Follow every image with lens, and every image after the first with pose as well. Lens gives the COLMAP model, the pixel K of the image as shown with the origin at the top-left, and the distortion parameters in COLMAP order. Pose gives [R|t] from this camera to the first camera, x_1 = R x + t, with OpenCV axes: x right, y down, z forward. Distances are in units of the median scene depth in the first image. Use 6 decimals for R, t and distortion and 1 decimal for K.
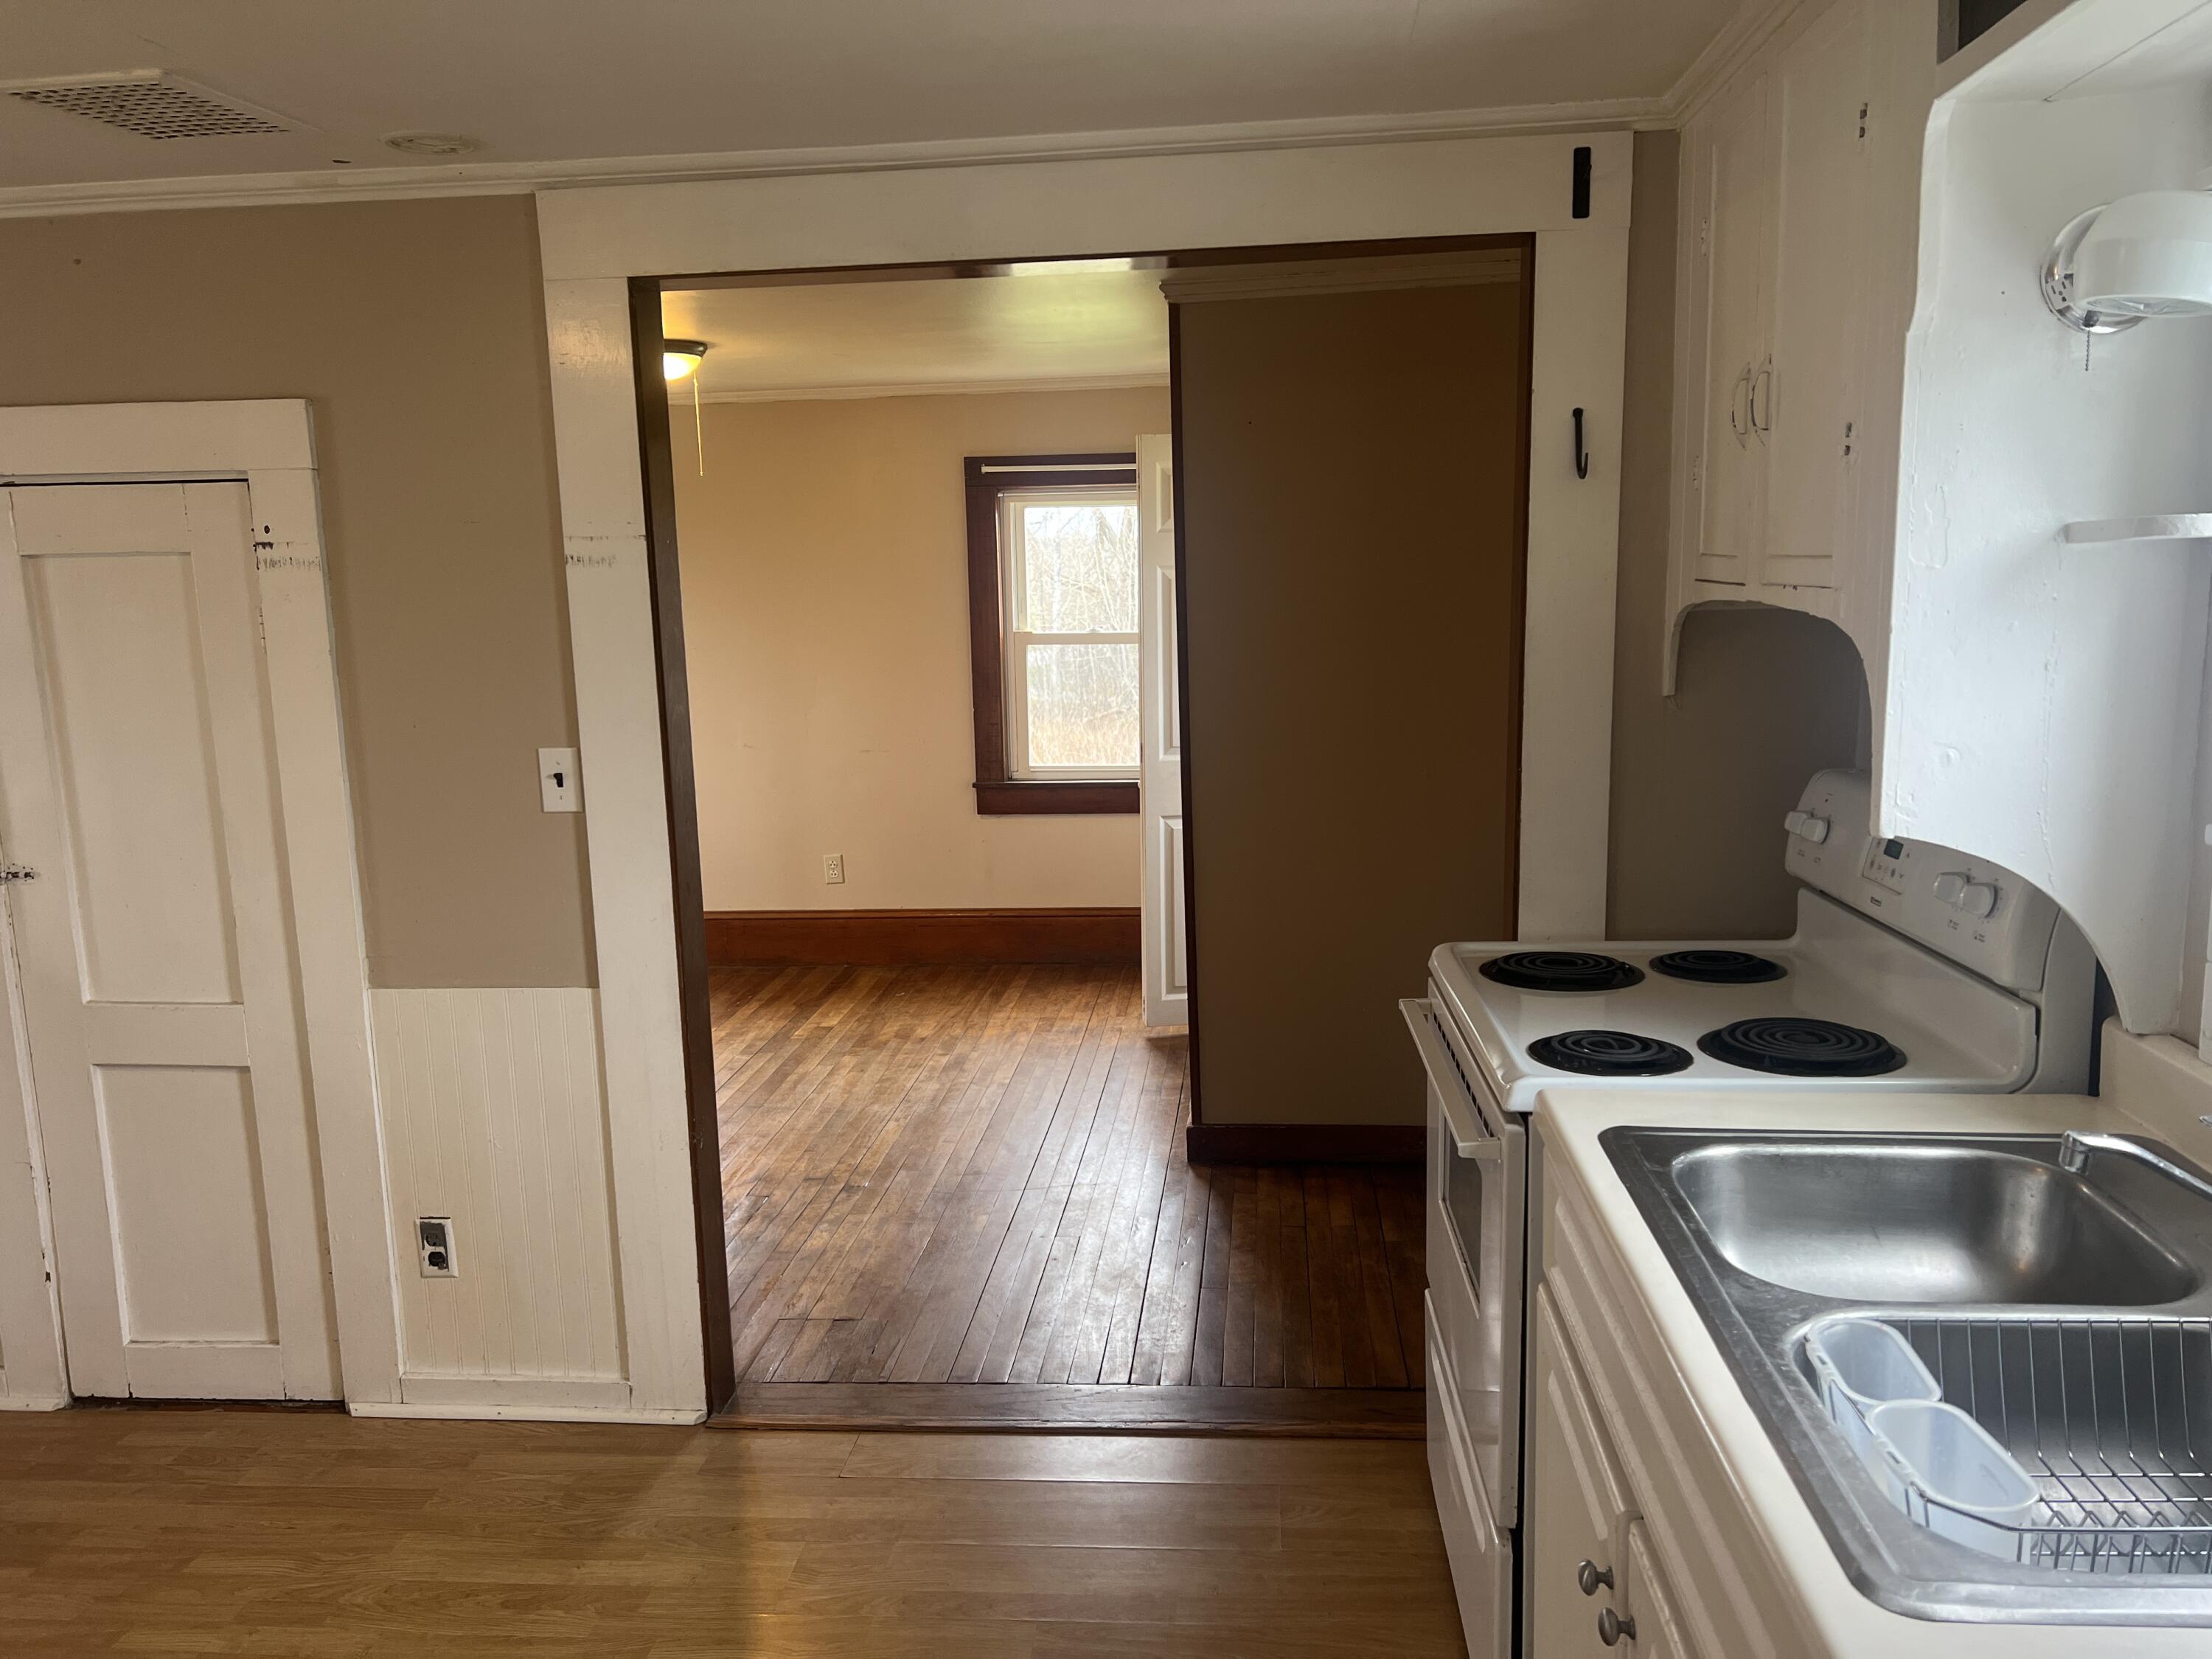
lens RADIAL K [[1652.1, 0, 1106.8], [0, 1652.1, 829.4], [0, 0, 1]] dist [0.044605, -0.049650]
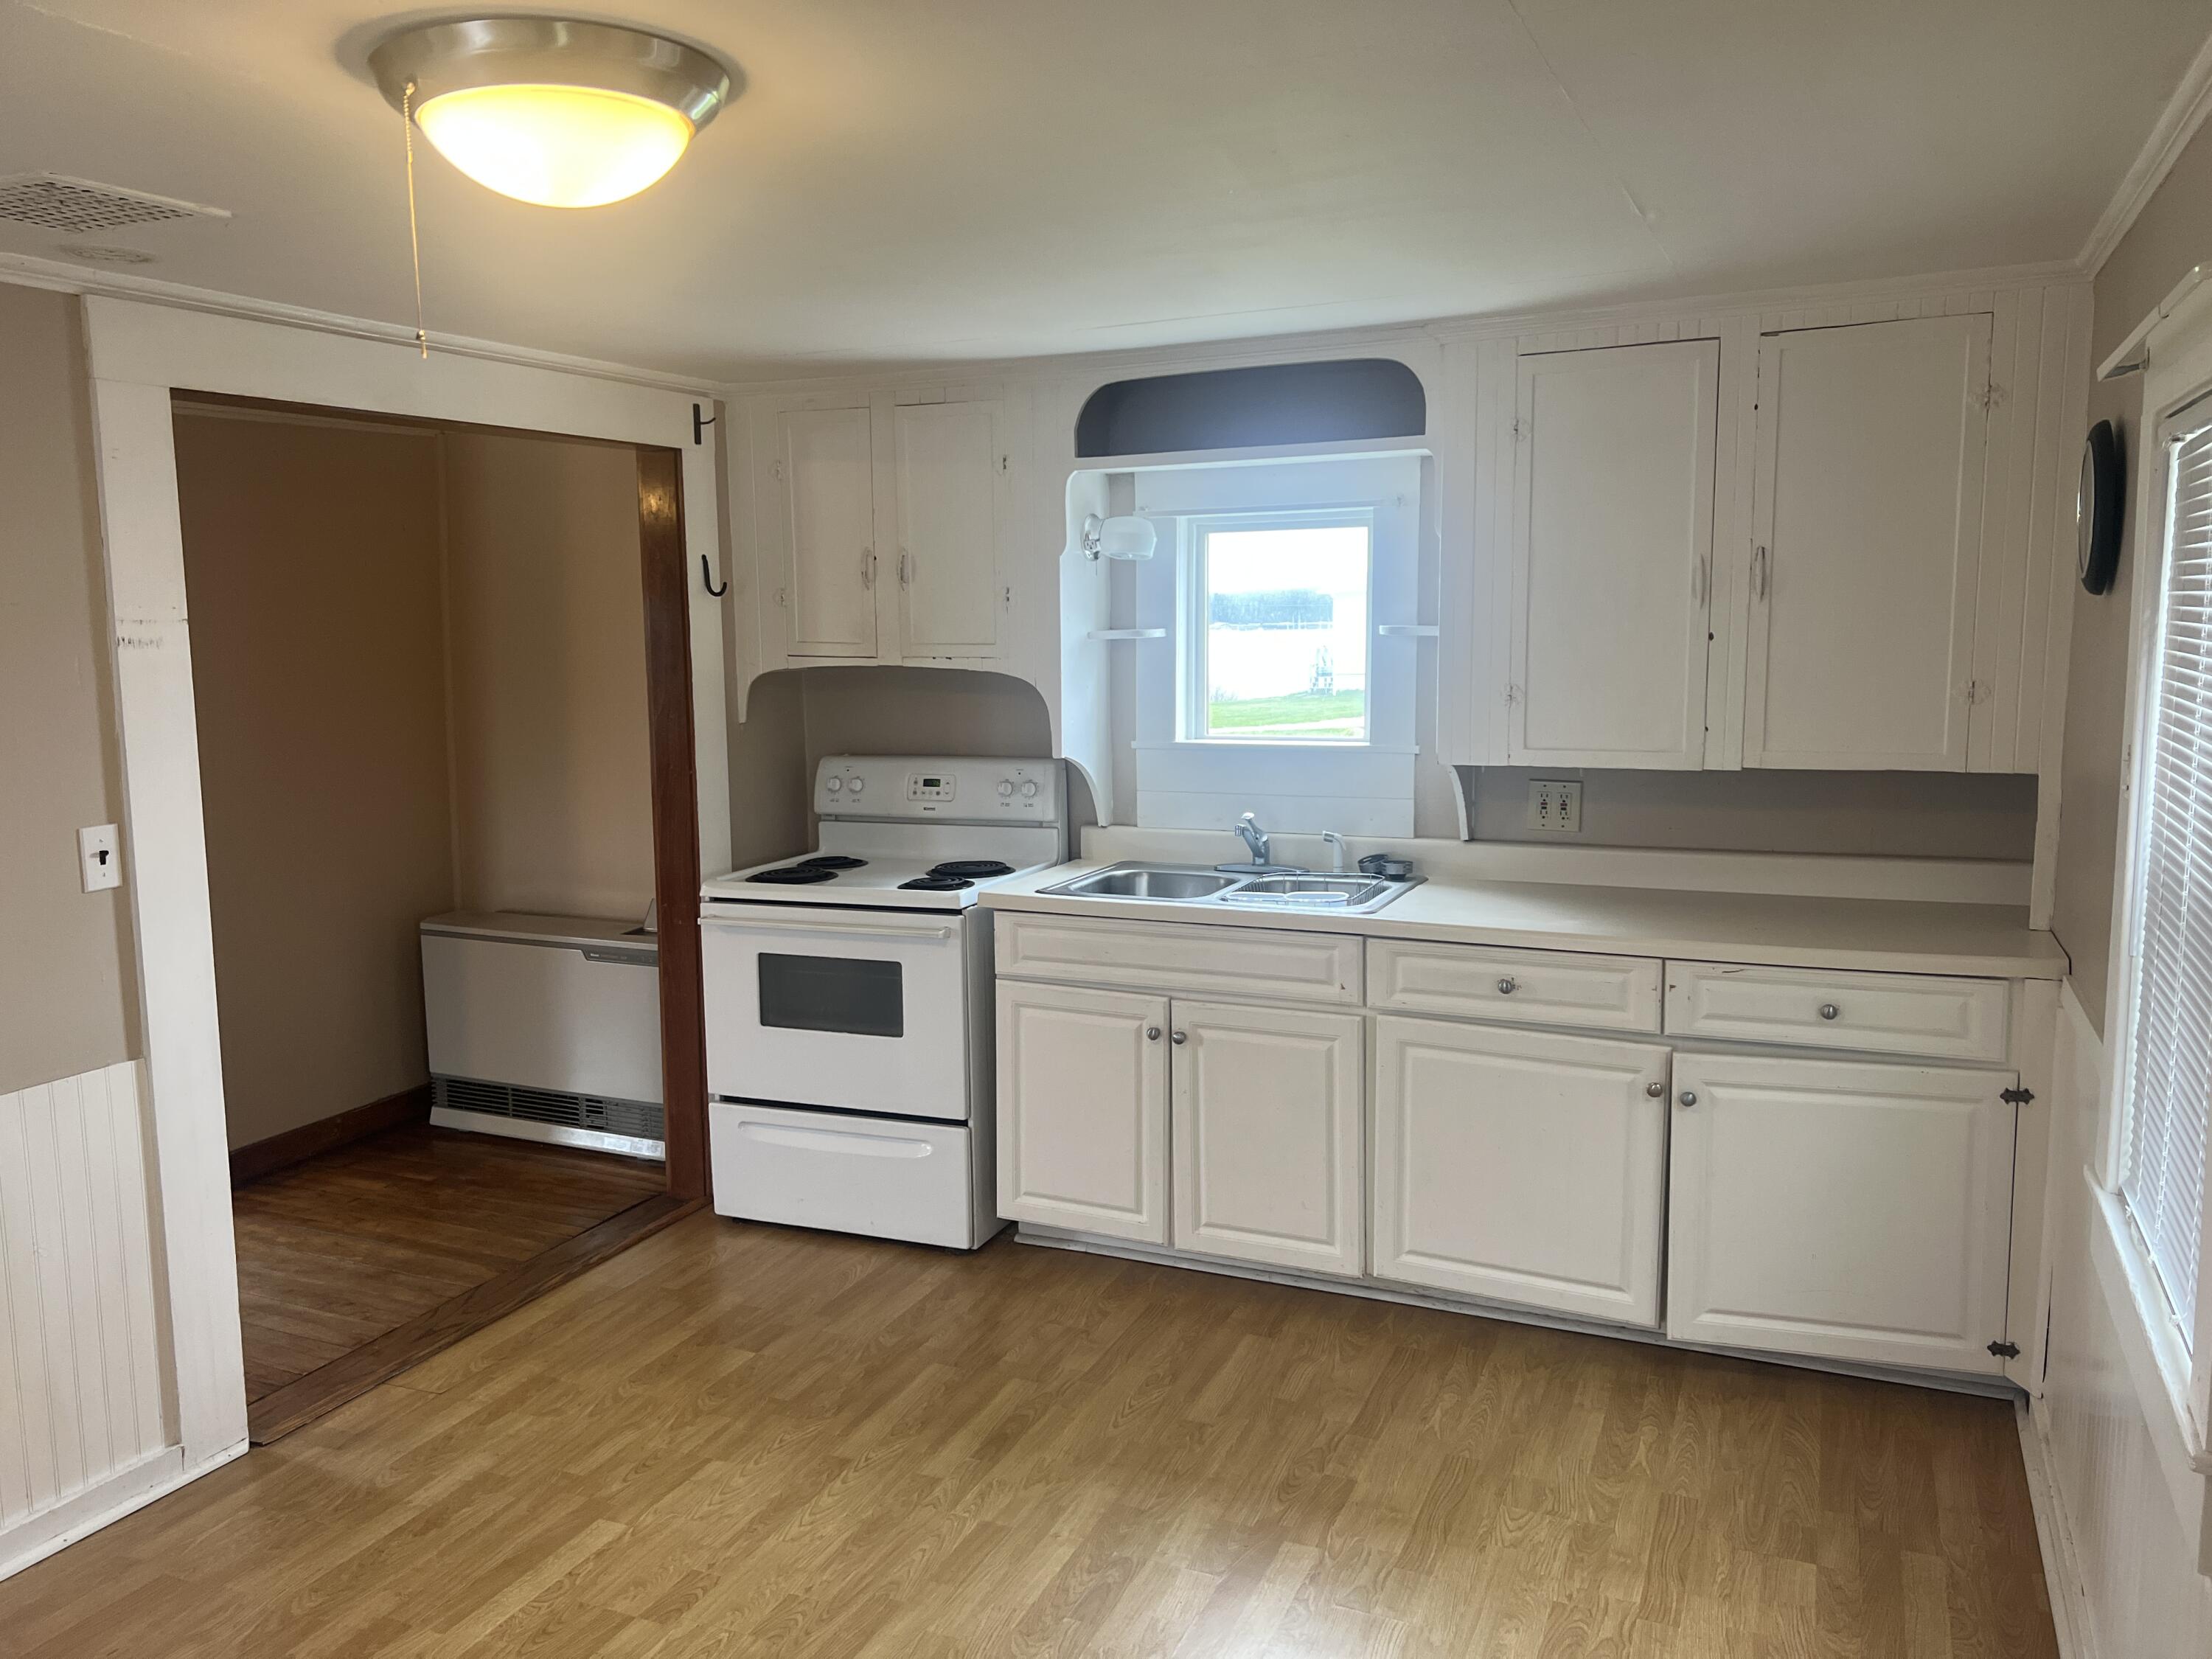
lens RADIAL K [[1652.1, 0, 1093.6], [0, 1652.1, 811.2], [0, 0, 1]] dist [0.044605, -0.049650]
pose [[0.328352, -0.093597, 0.939907, -1.116254], [0.151773, 0.987377, 0.045303, -0.012553], [-0.932282, 0.127778, 0.338412, 0.092742]]
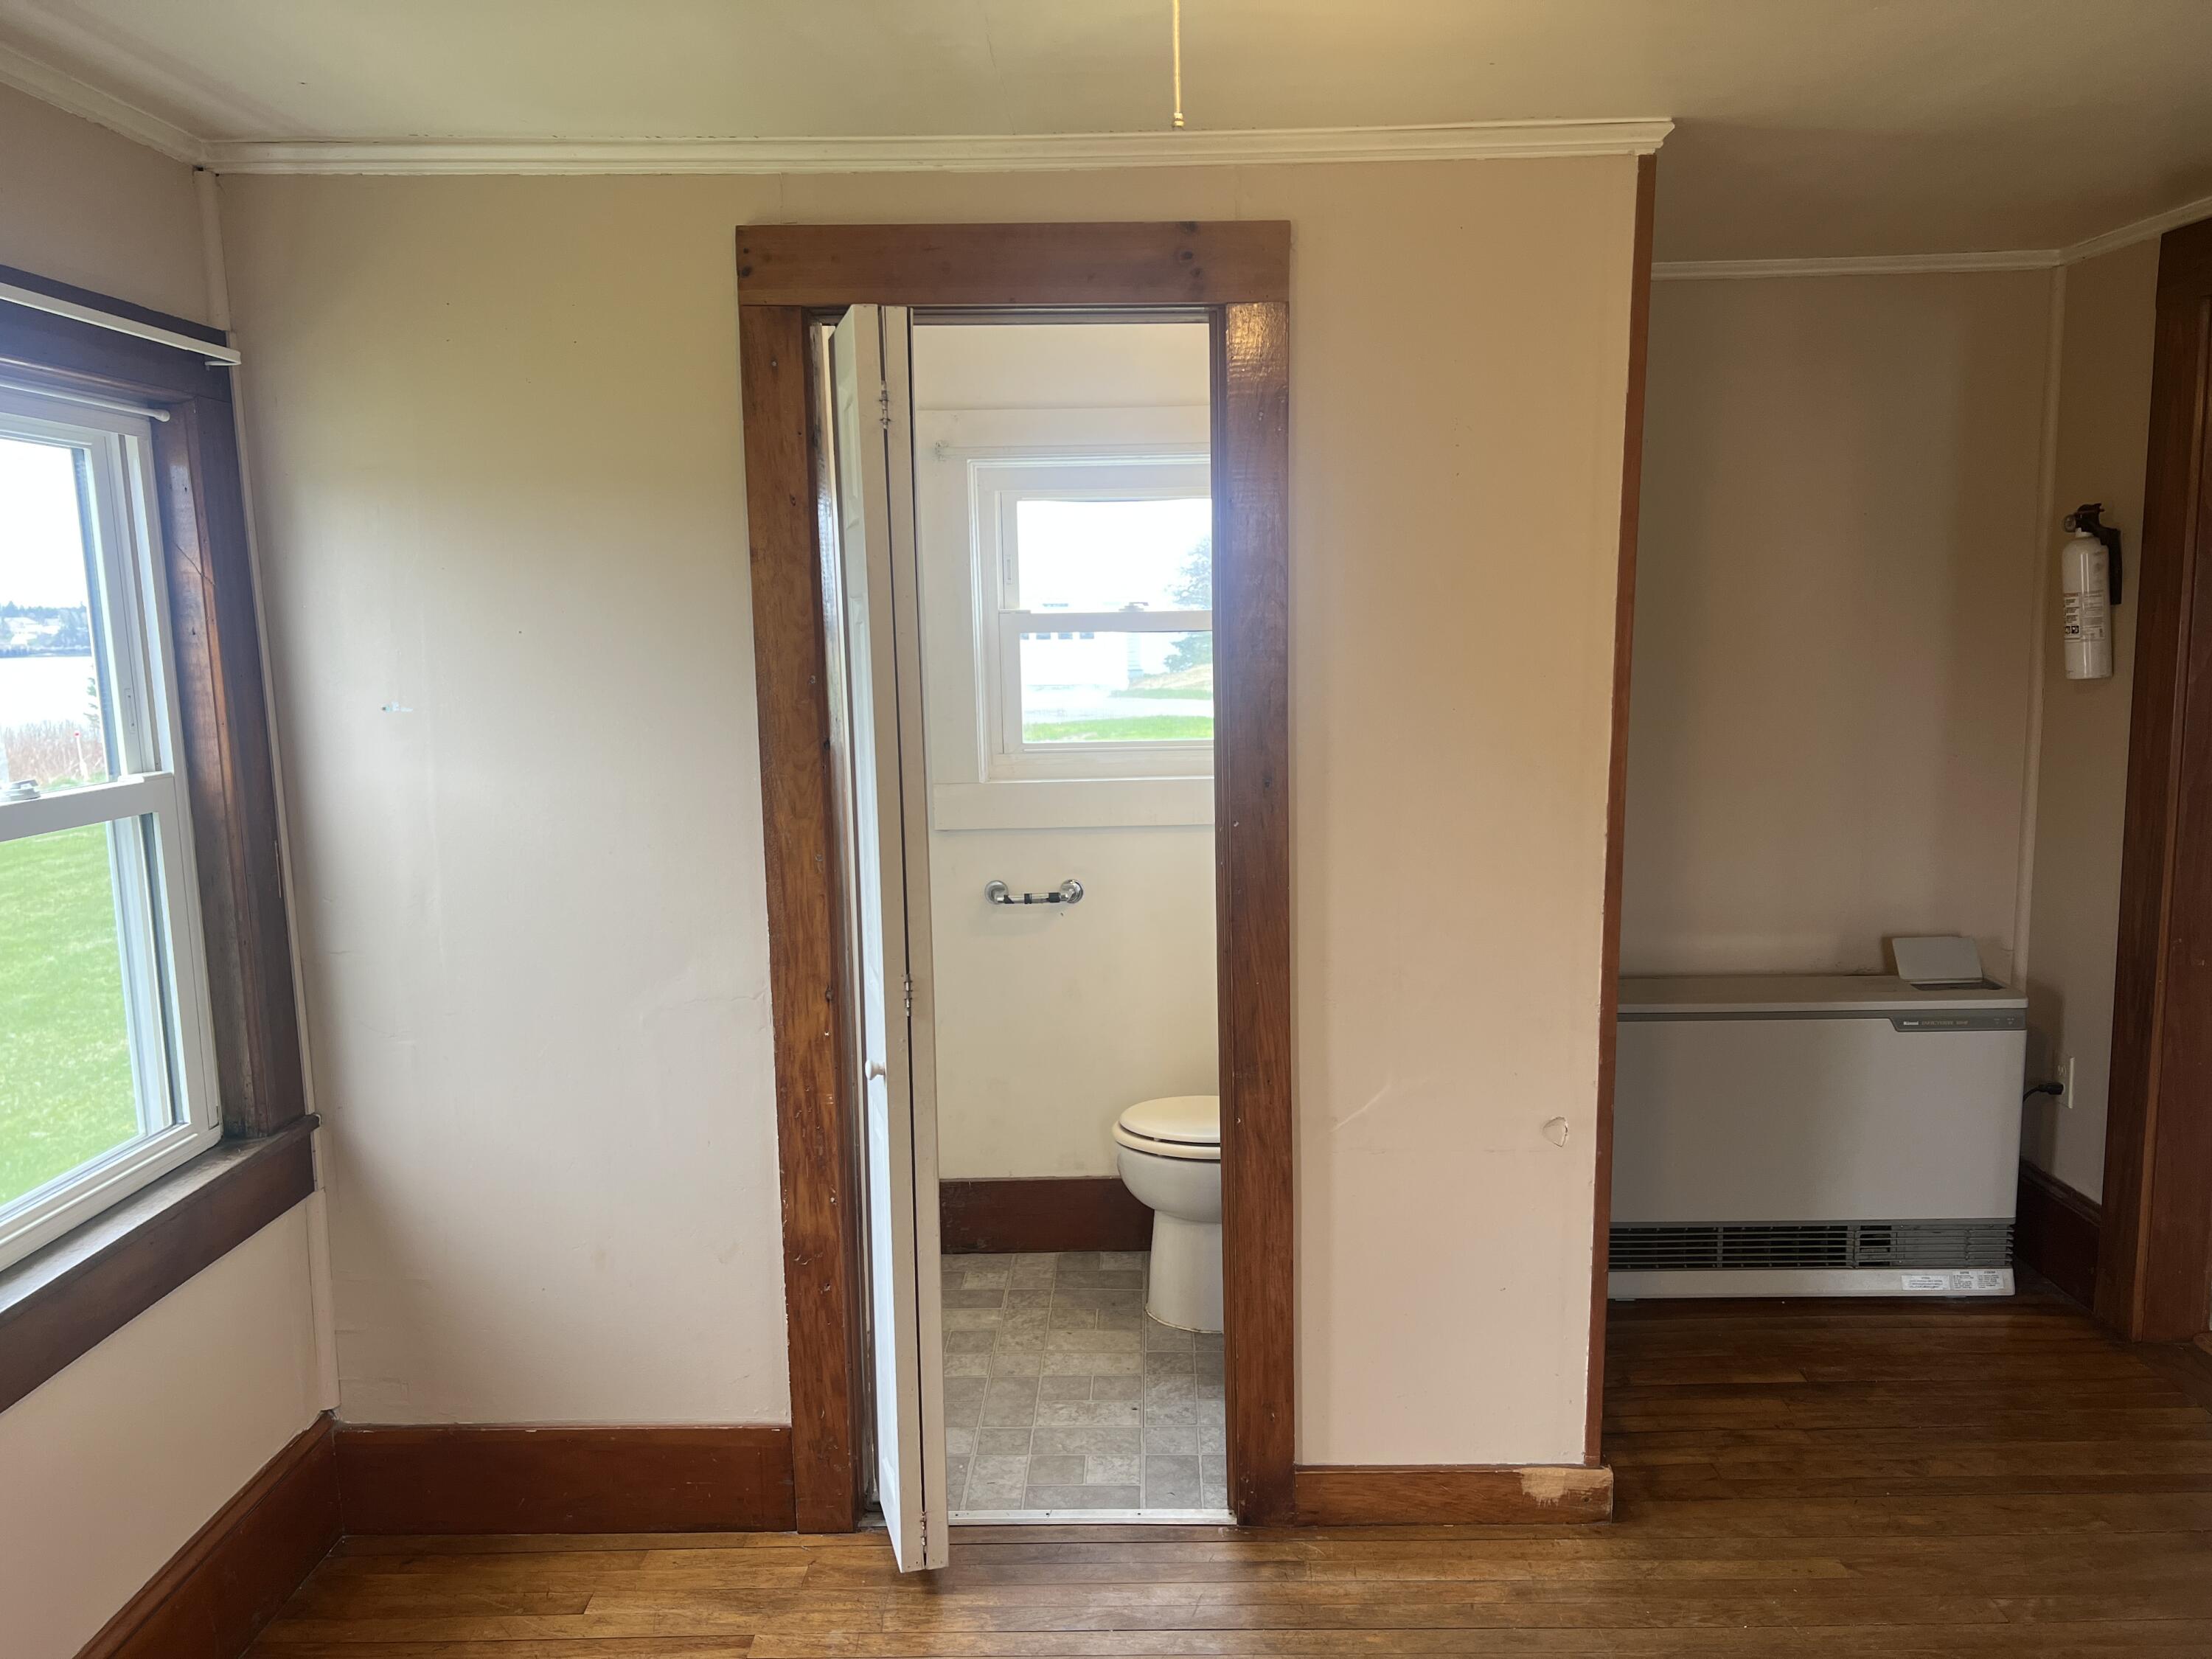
lens RADIAL K [[1652.1, 0, 1116.2], [0, 1652.1, 829.6], [0, 0, 1]] dist [0.044605, -0.049650]
pose [[-0.075030, -0.108725, 0.991236, -0.832821], [0.179979, 0.976237, 0.120703, -0.263048], [-0.980805, 0.187458, -0.053679, 1.820488]]
